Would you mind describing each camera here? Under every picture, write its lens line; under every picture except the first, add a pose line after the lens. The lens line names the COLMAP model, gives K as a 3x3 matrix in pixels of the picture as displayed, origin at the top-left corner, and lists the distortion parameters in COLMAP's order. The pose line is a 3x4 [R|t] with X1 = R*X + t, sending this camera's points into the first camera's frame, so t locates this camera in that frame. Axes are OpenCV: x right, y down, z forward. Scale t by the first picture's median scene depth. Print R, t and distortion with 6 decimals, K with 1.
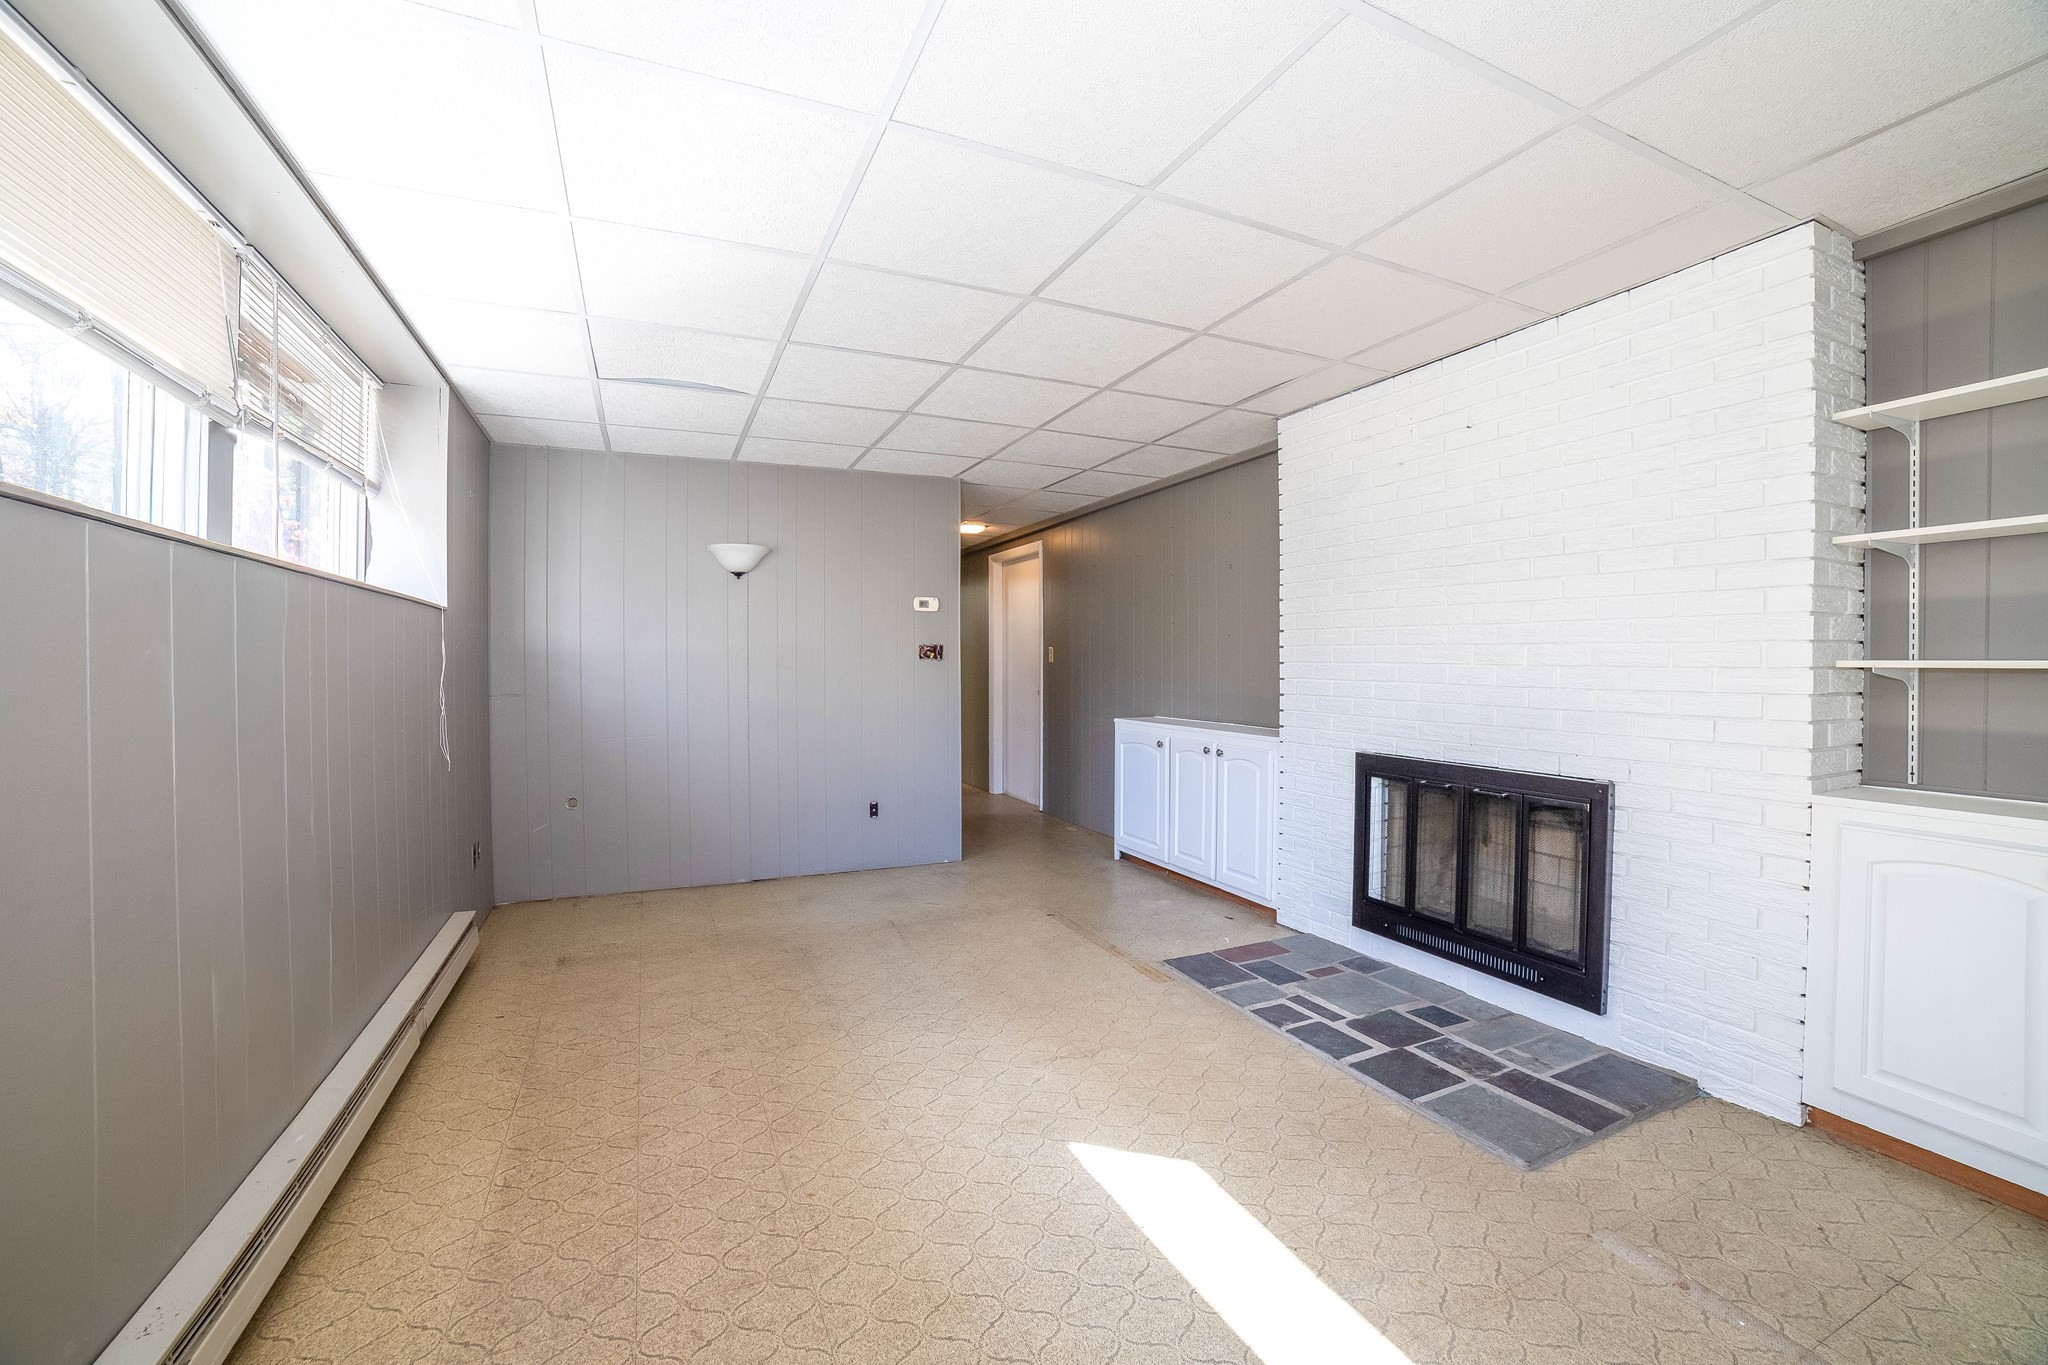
lens RADIAL K [[851.2, 0, 1024.0], [0, 851.2, 682.5], [0, 0, 1]] dist [-0.070468, 0.000270]
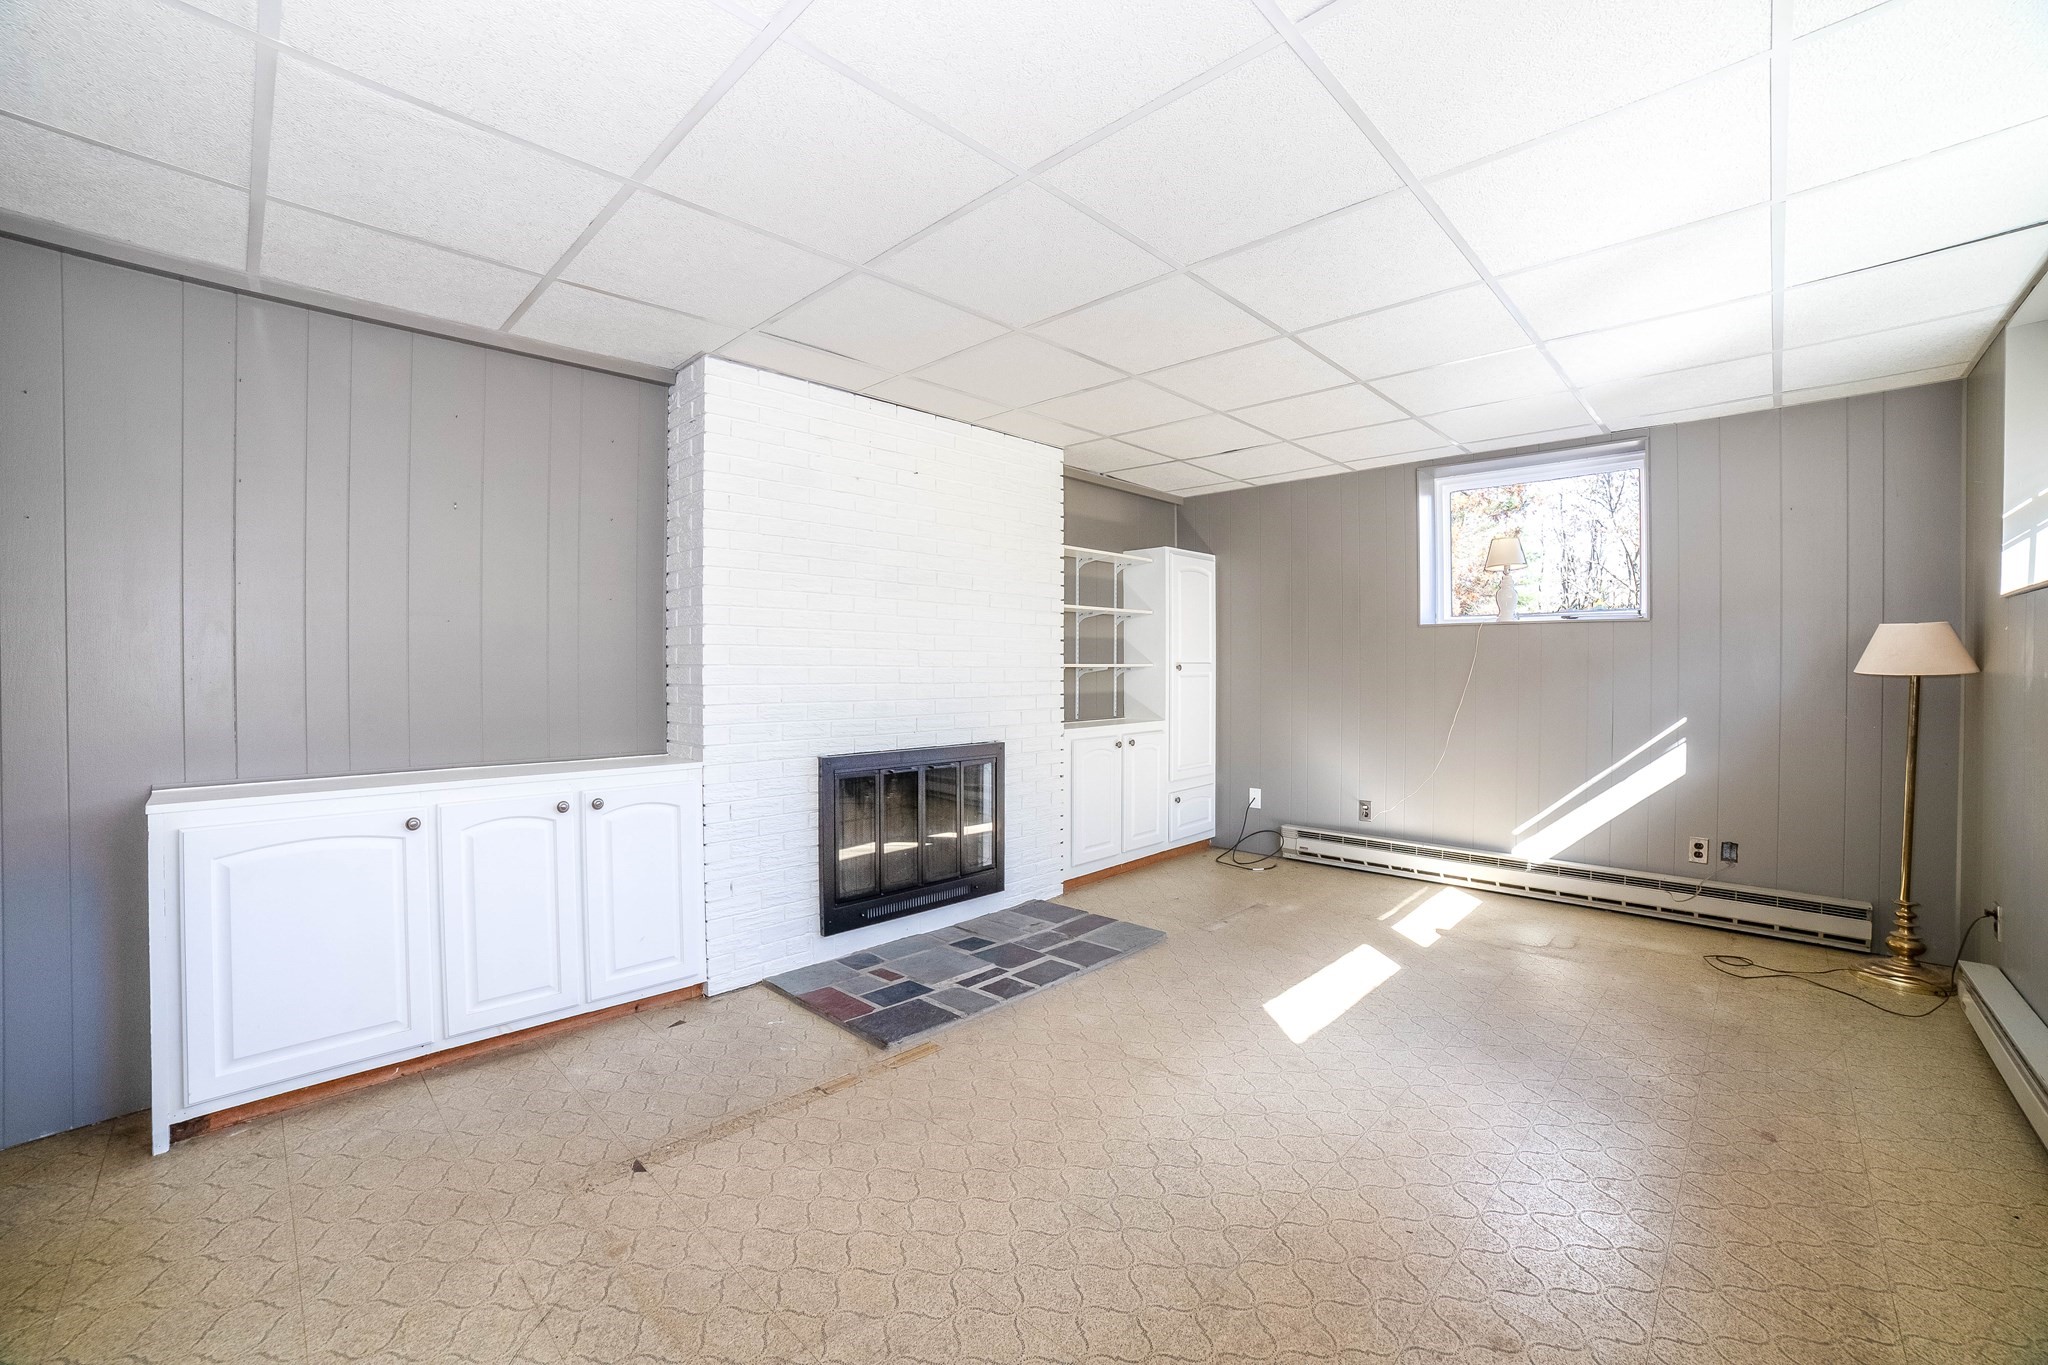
lens RADIAL K [[851.2, 0, 1024.0], [0, 851.2, 682.5], [0, 0, 1]] dist [-0.070468, 0.000270]
pose [[-0.388350, -0.016764, 0.921359, -0.718708], [0.016149, 0.999557, 0.024994, -0.030070], [-0.921370, 0.024585, -0.387907, 1.409502]]
